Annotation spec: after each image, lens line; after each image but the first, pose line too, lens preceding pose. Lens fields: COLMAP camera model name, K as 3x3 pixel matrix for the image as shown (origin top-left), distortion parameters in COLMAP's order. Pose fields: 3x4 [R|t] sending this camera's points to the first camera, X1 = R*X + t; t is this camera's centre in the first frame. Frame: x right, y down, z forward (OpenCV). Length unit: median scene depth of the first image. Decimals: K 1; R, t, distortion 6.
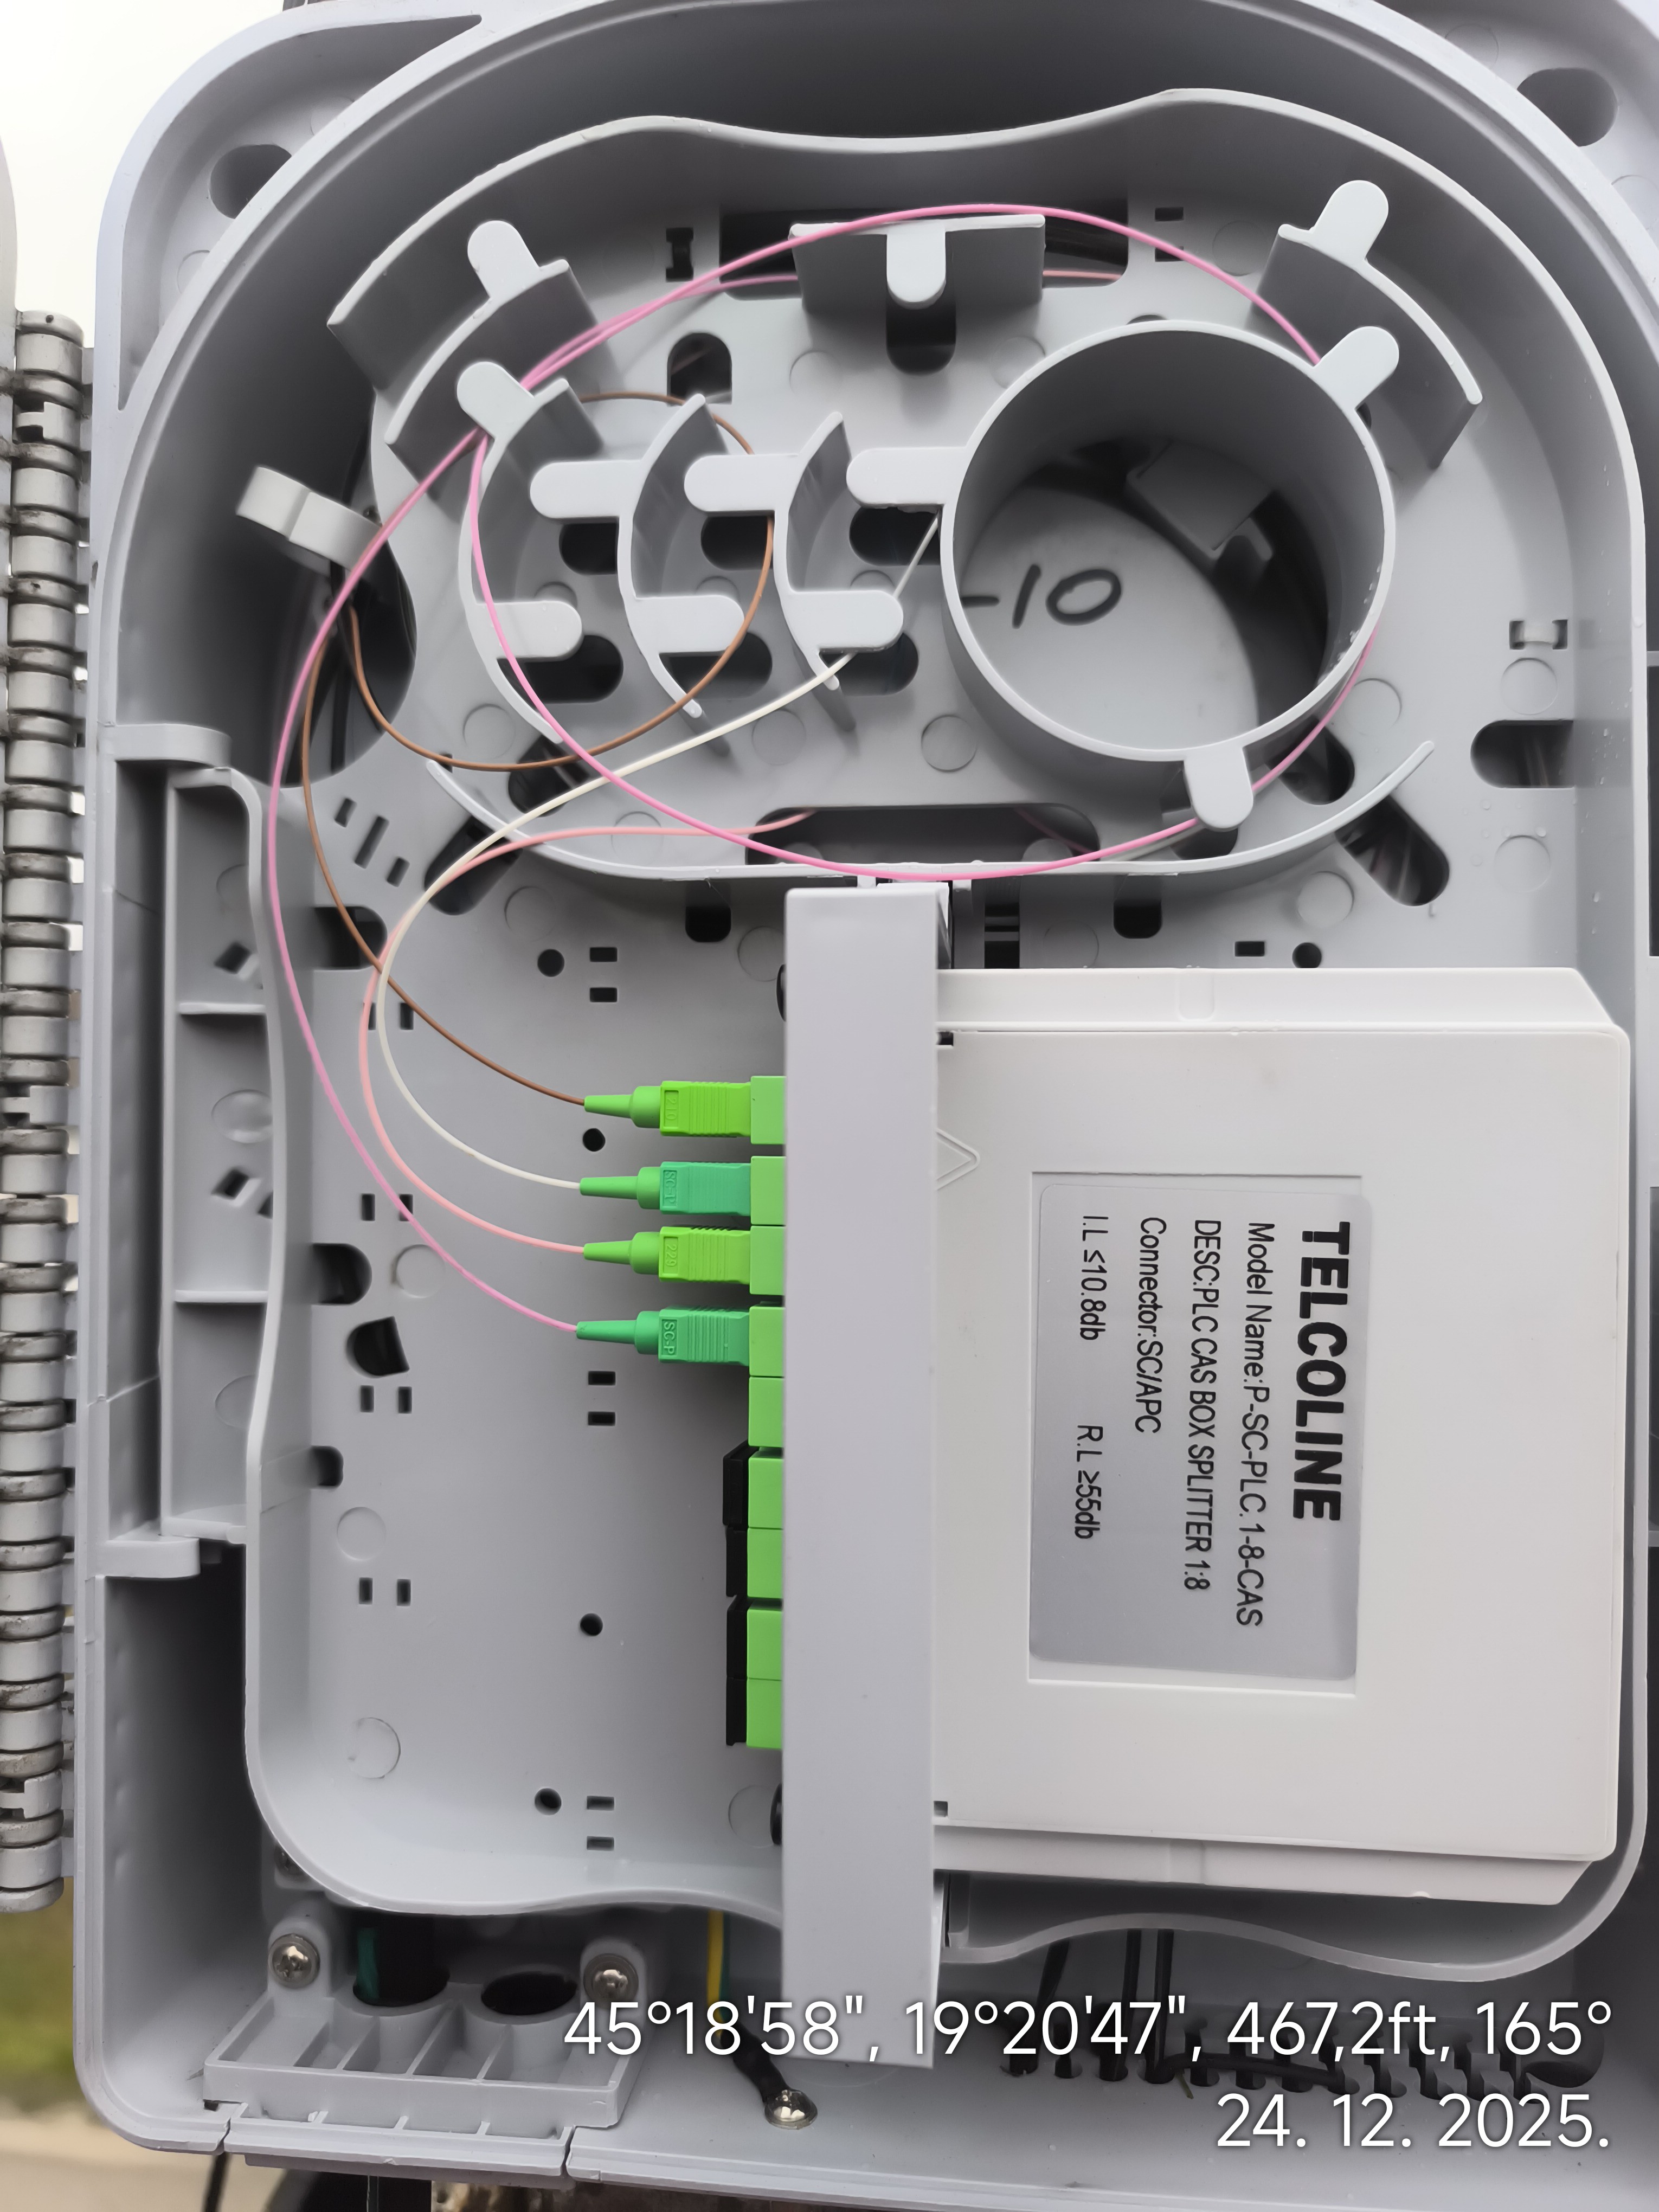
lens RADIAL K [[1719.6, 0, 829.5], [0, 1719.6, 1106.0], [0, 0, 1]] dist [-0.010205, 0.000315]
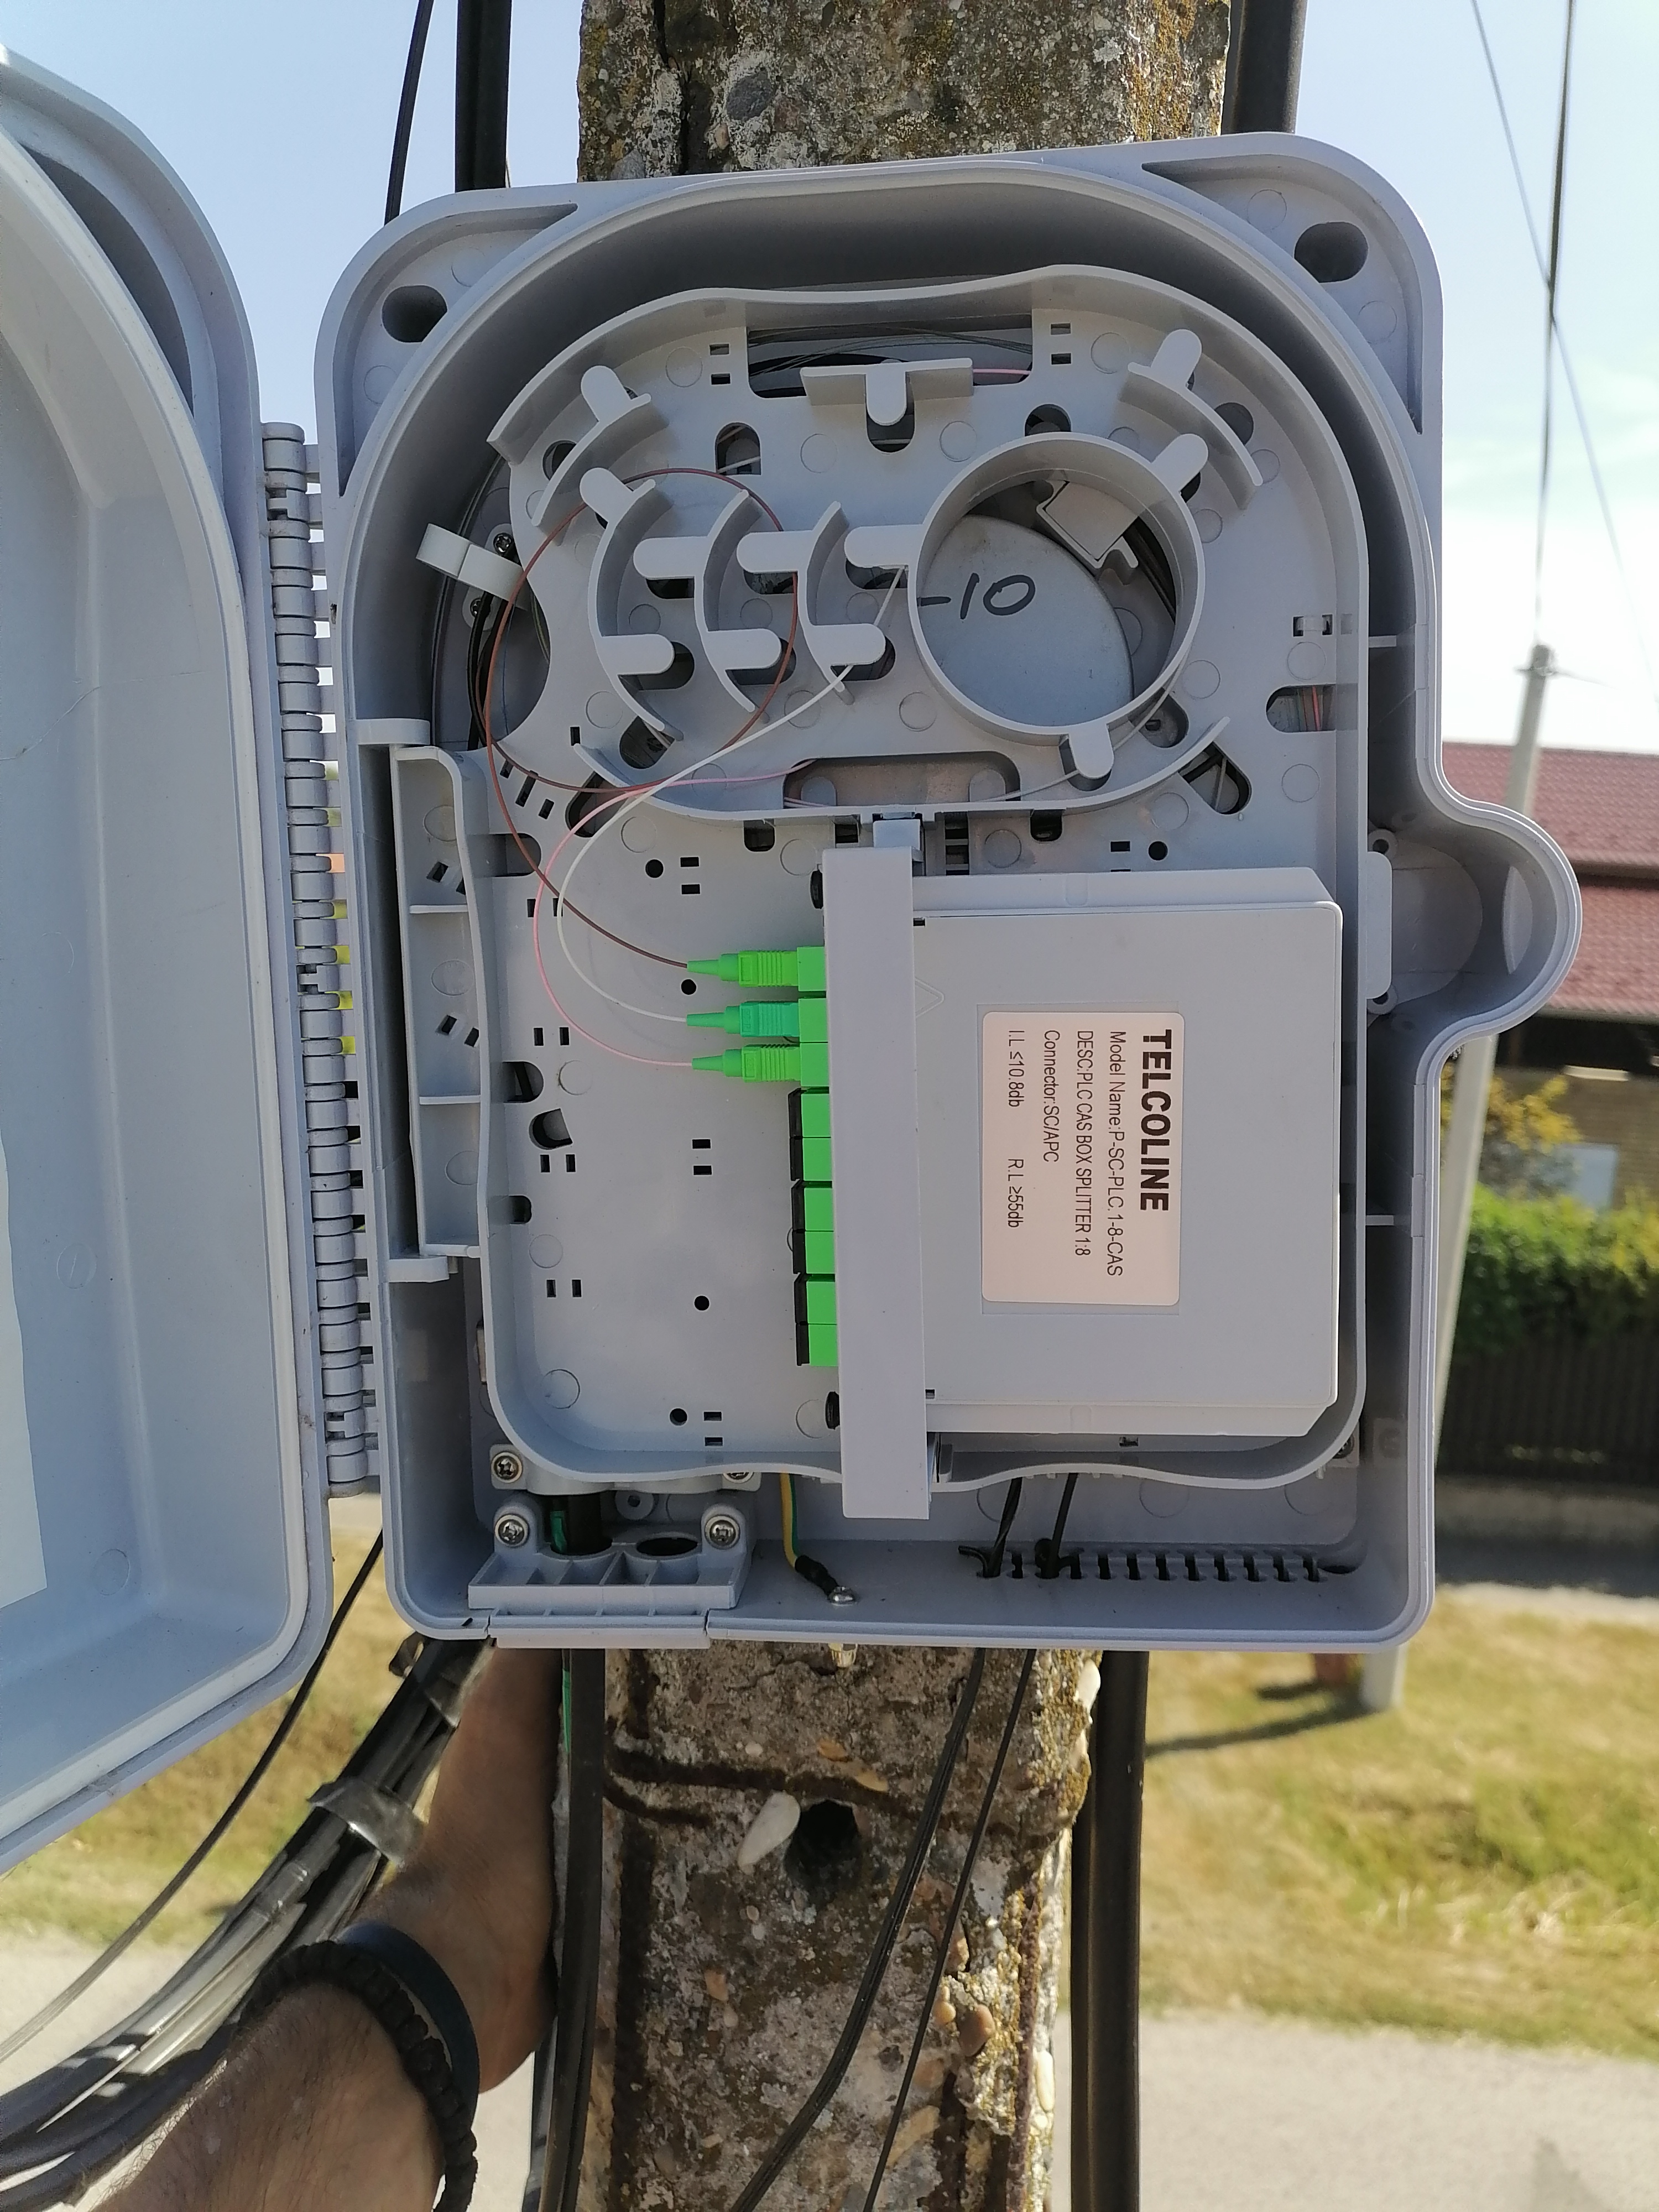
lens RADIAL K [[1690.8, 0, 819.9], [0, 1690.8, 1075.4], [0, 0, 1]] dist [-0.006402, -0.000560]
pose [[0.999357, -0.035670, -0.003735, -0.022642], [0.035865, 0.993632, 0.106811, -0.063936], [-0.000099, -0.106876, 0.994272, -0.530894]]
